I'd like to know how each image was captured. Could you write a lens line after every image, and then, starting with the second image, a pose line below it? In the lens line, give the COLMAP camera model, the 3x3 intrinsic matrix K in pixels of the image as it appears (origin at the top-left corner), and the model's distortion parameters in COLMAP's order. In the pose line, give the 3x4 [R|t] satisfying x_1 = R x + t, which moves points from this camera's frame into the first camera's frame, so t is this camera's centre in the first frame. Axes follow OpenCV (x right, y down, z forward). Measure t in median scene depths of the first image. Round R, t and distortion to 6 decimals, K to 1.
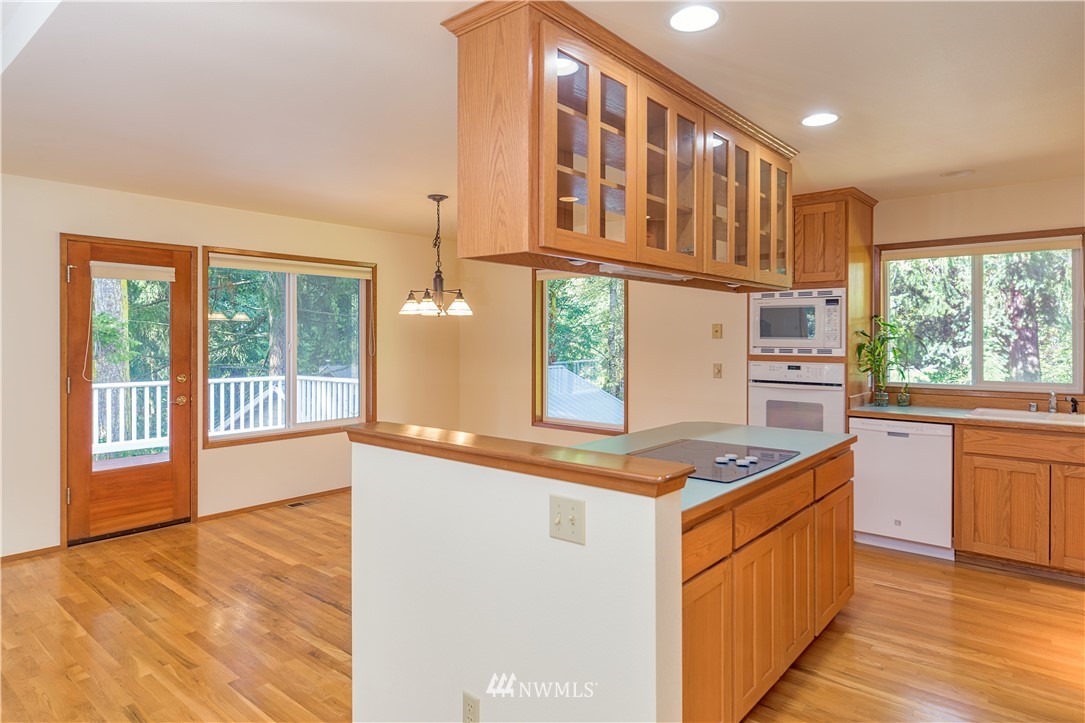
lens RADIAL K [[637.8, 0, 546.2], [0, 637.8, 338.0], [0, 0, 1]] dist [-0.000930, -0.001435]
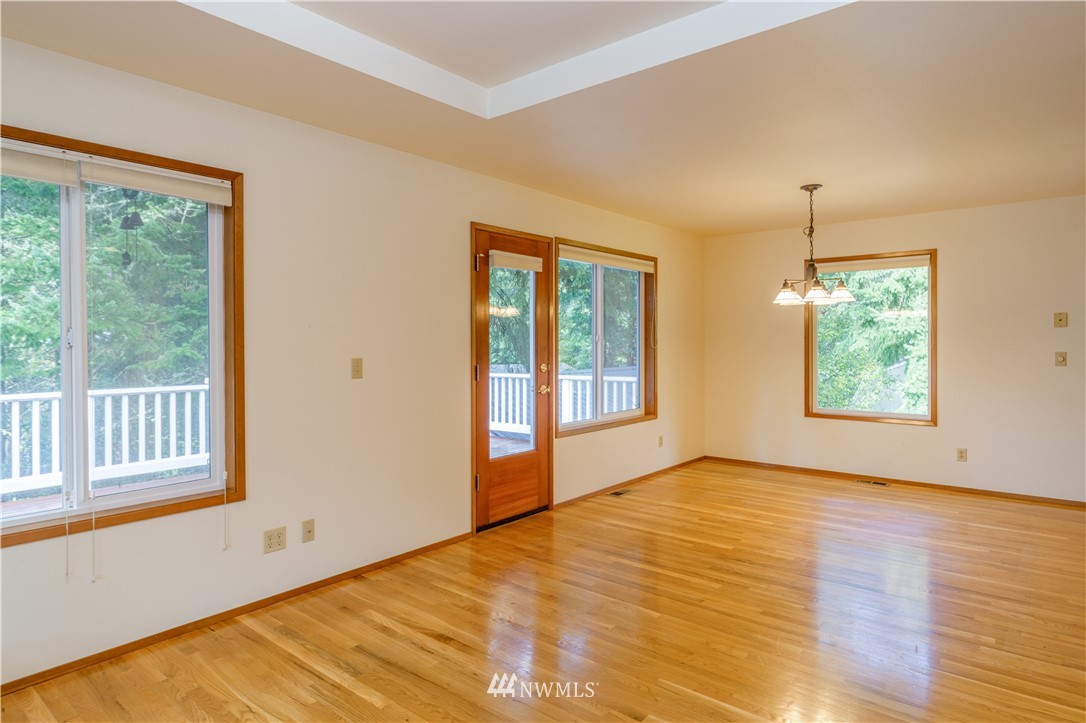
lens RADIAL K [[619.3, 0, 531.4], [0, 619.3, 344.1], [0, 0, 1]] dist [-0.000438, 0.000622]
pose [[0.999994, -0.003531, -0.000033, -0.623800], [0.003531, 0.999994, 0.000053, 0.027118], [0.000033, -0.000053, 1.000000, 0.017535]]
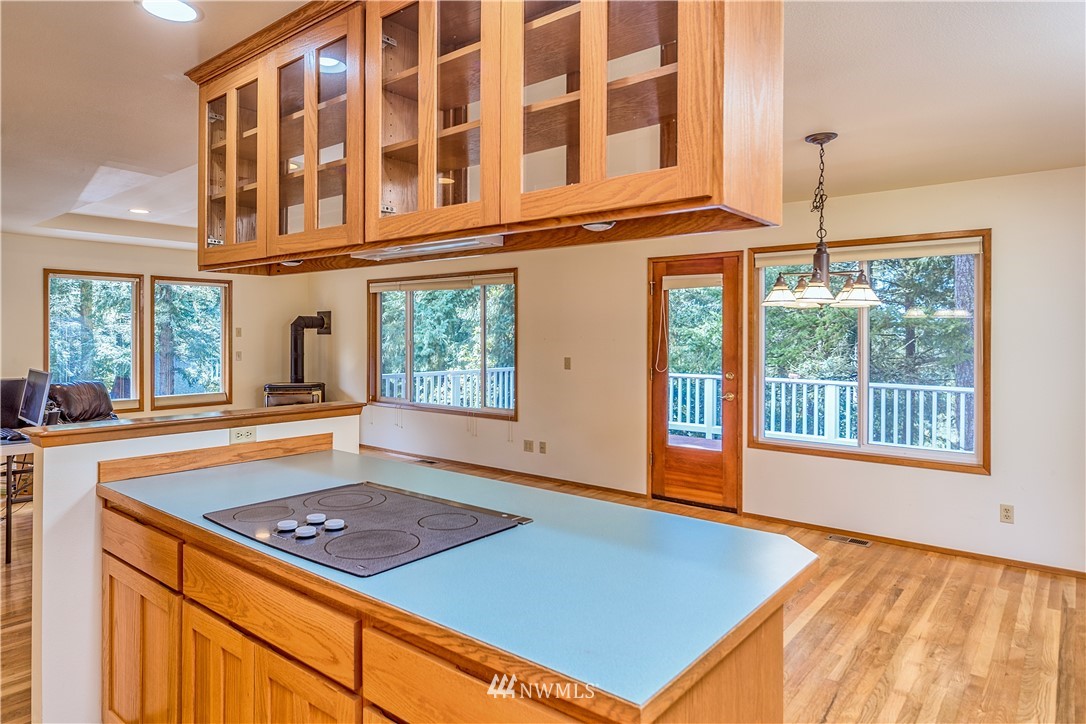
lens RADIAL K [[654.5, 0, 526.2], [0, 654.5, 336.4], [0, 0, 1]] dist [-0.003677, -0.000145]
pose [[0.006671, 0.002138, -0.999975, 0.549553], [-0.005893, 0.999980, 0.002098, -0.003506], [0.999960, 0.005878, 0.006684, 0.688597]]
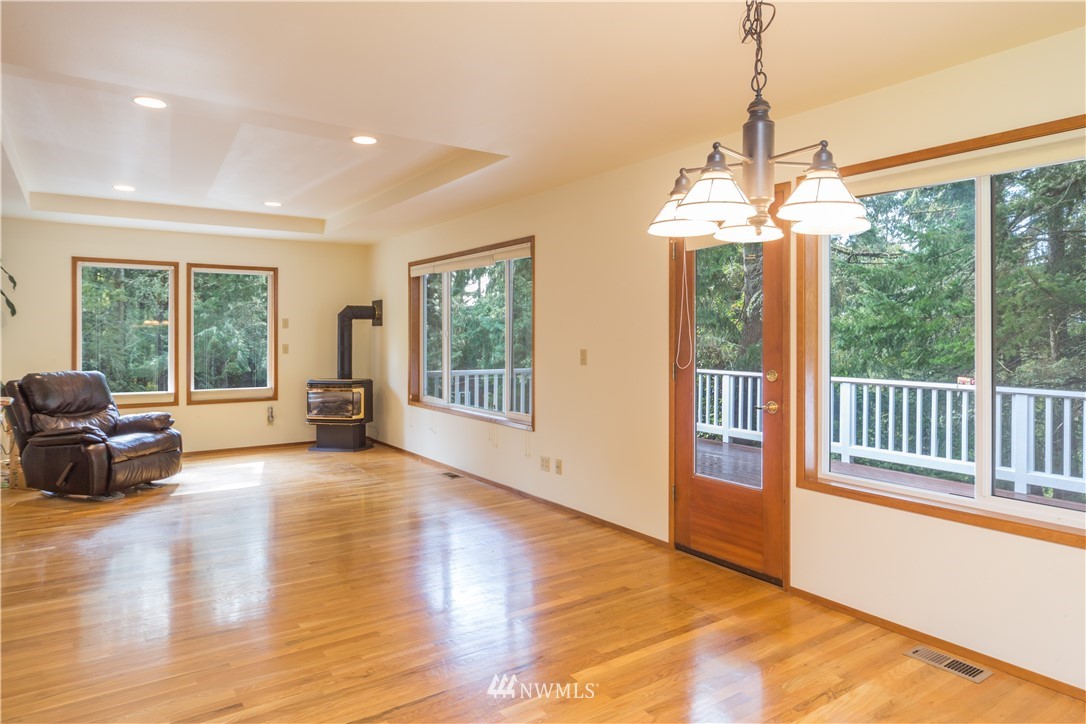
lens RADIAL K [[668.1, 0, 544.2], [0, 668.1, 333.6], [0, 0, 1]] dist [-0.002459, 0.001365]
pose [[-0.256992, -0.004158, -0.966405, 0.211479], [-0.005538, 0.999981, -0.002830, 0.021856], [0.966398, 0.004624, -0.257010, 1.000070]]
